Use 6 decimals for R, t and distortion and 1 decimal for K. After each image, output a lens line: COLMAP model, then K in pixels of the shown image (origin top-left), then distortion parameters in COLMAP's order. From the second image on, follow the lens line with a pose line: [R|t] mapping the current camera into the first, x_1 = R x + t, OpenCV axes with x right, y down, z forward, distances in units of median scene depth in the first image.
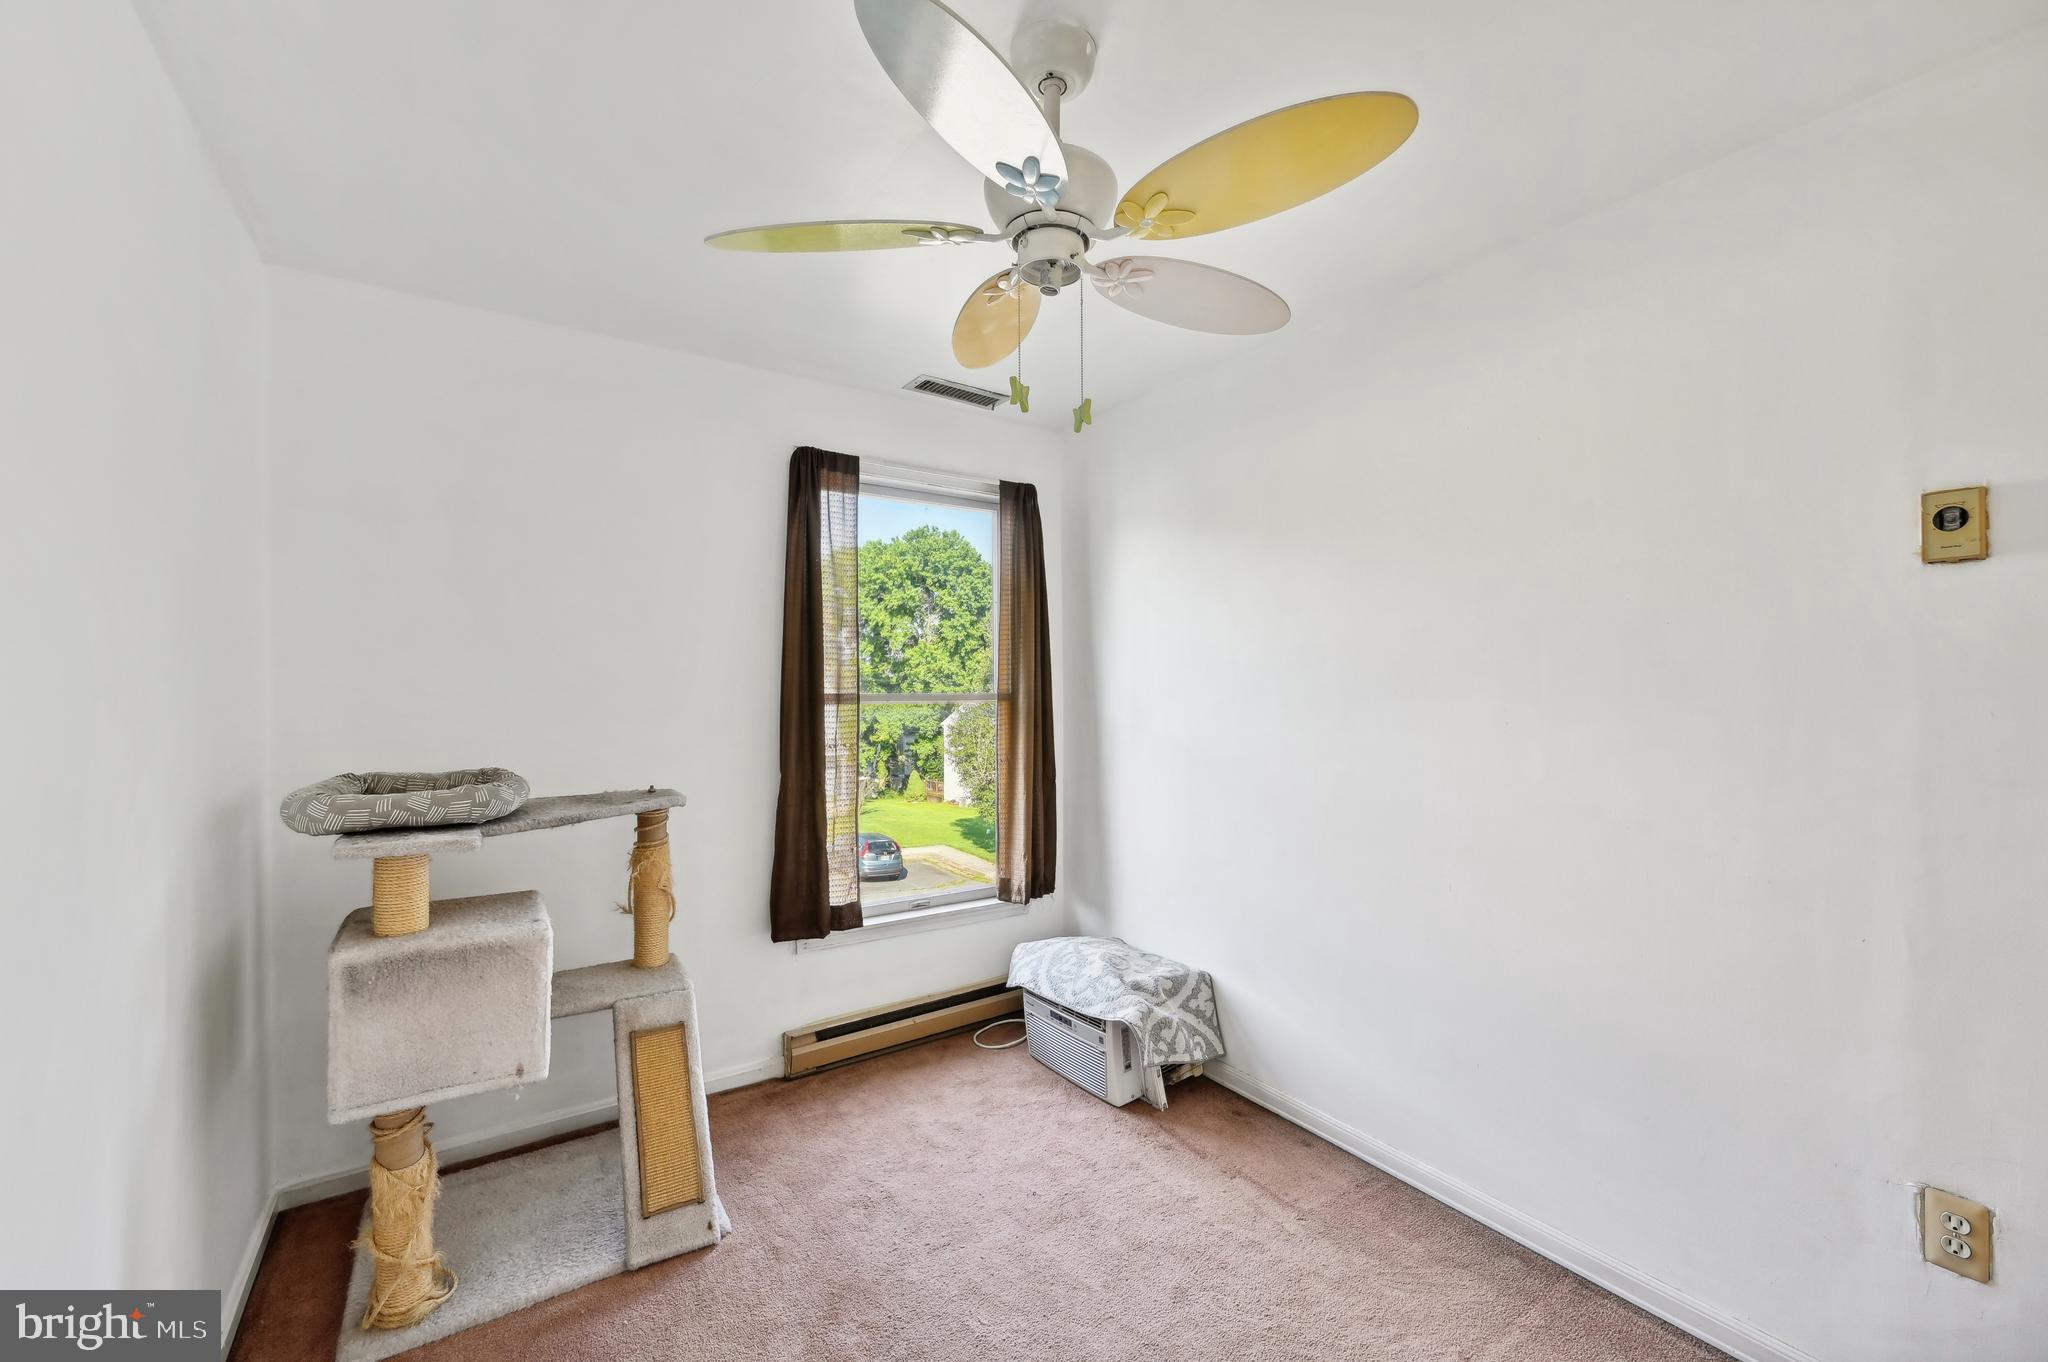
lens RADIAL K [[814.8, 0, 1039.0], [0, 814.8, 683.8], [0, 0, 1]] dist [-0.004027, 0.000287]
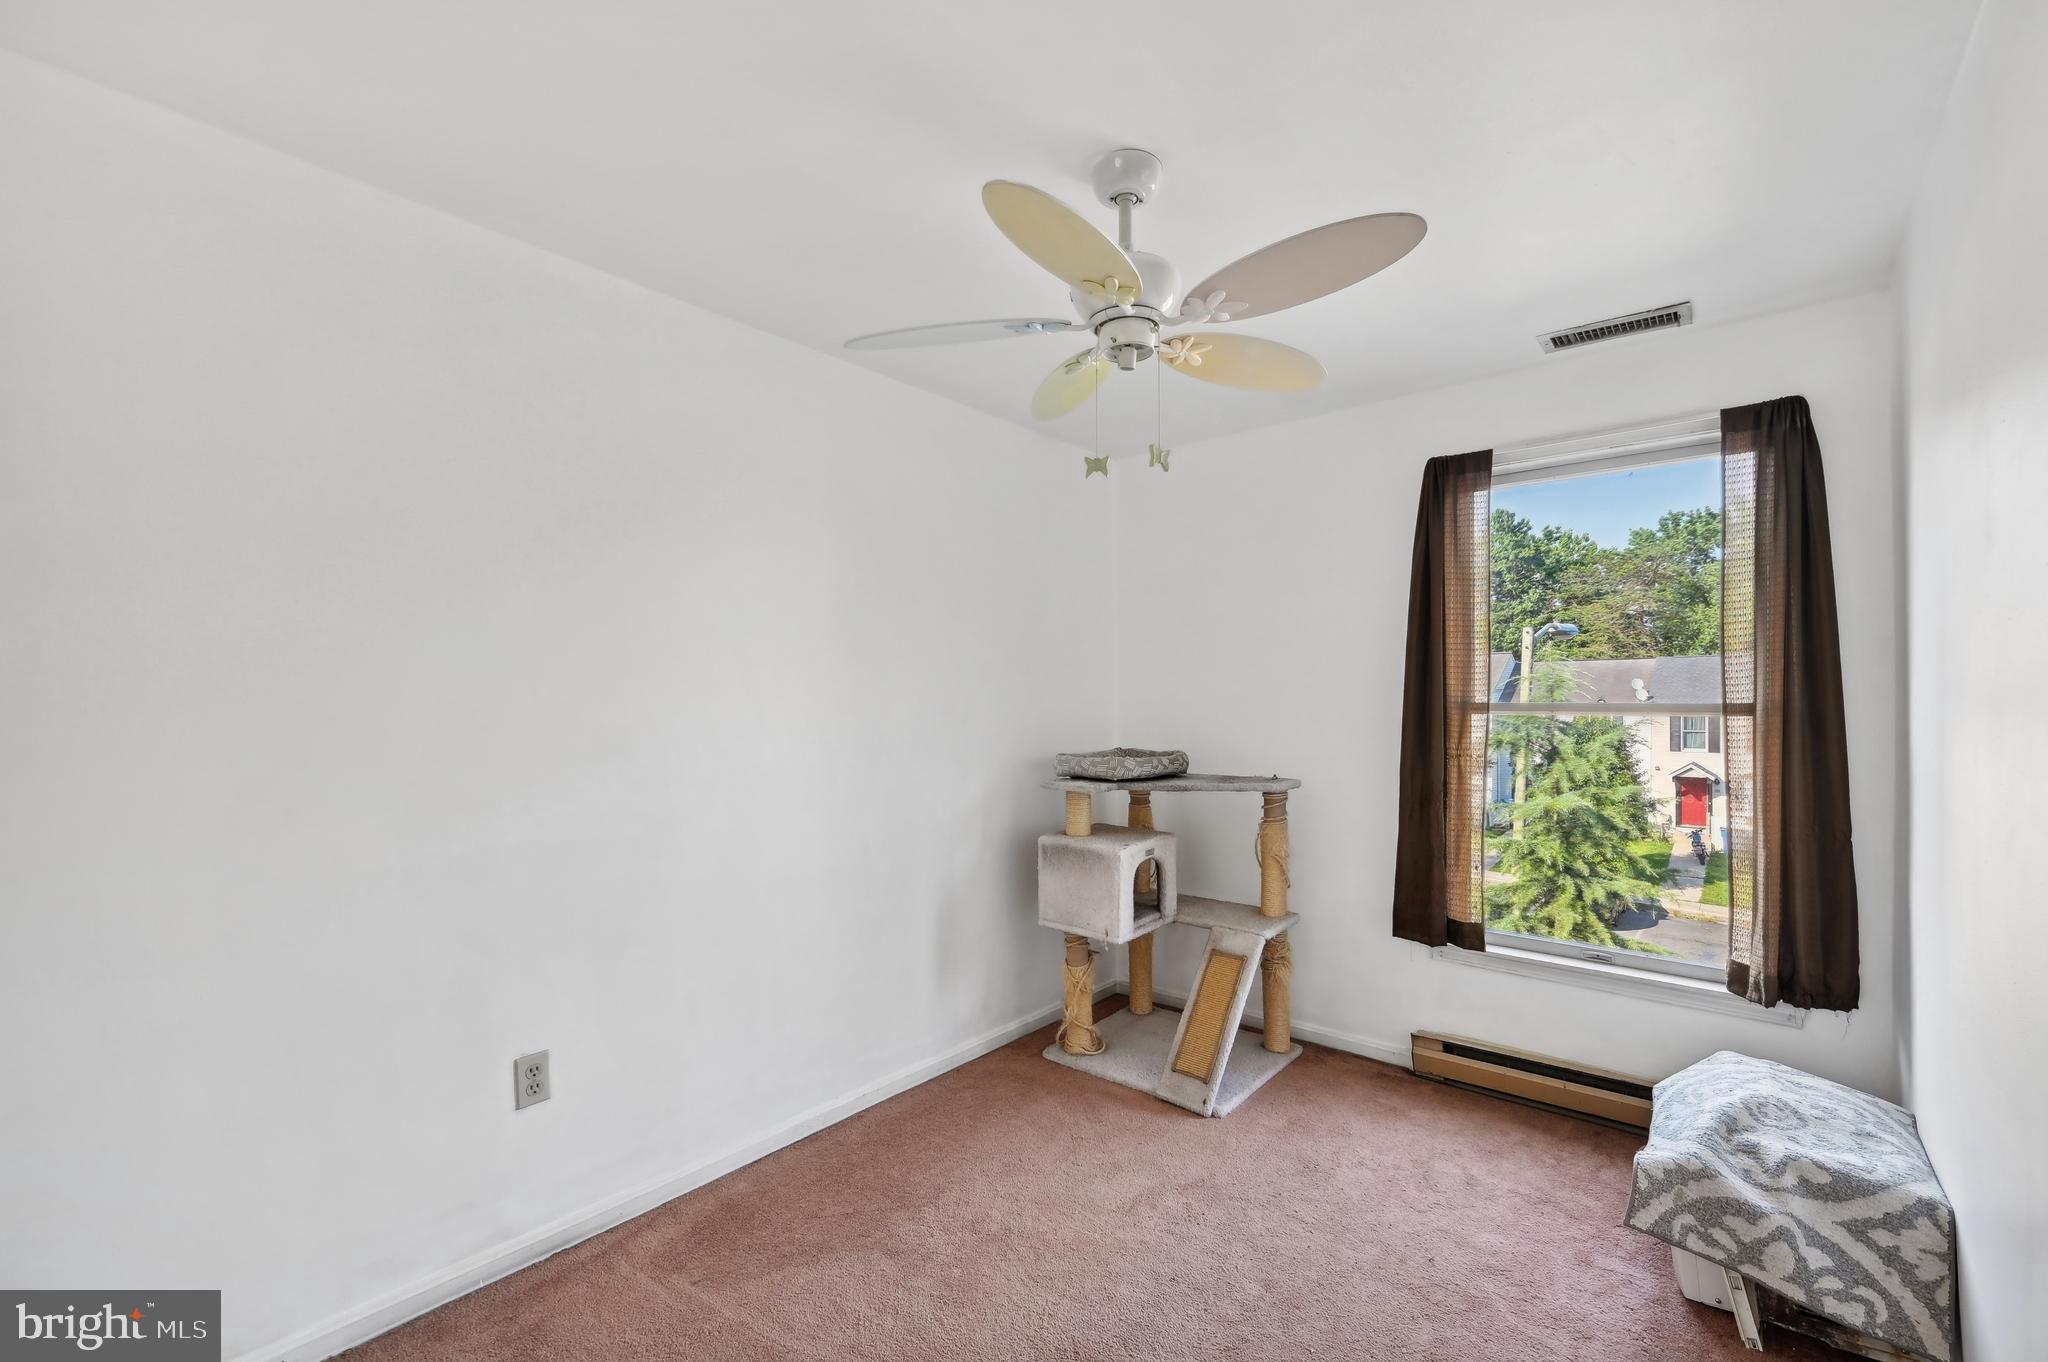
lens RADIAL K [[814.8, 0, 1039.0], [0, 814.8, 683.8], [0, 0, 1]] dist [-0.004027, 0.000287]
pose [[0.295055, -0.014630, -0.955368, 0.562898], [0.009263, 0.999880, -0.012451, -0.002660], [0.955435, -0.005176, 0.295155, 0.247540]]
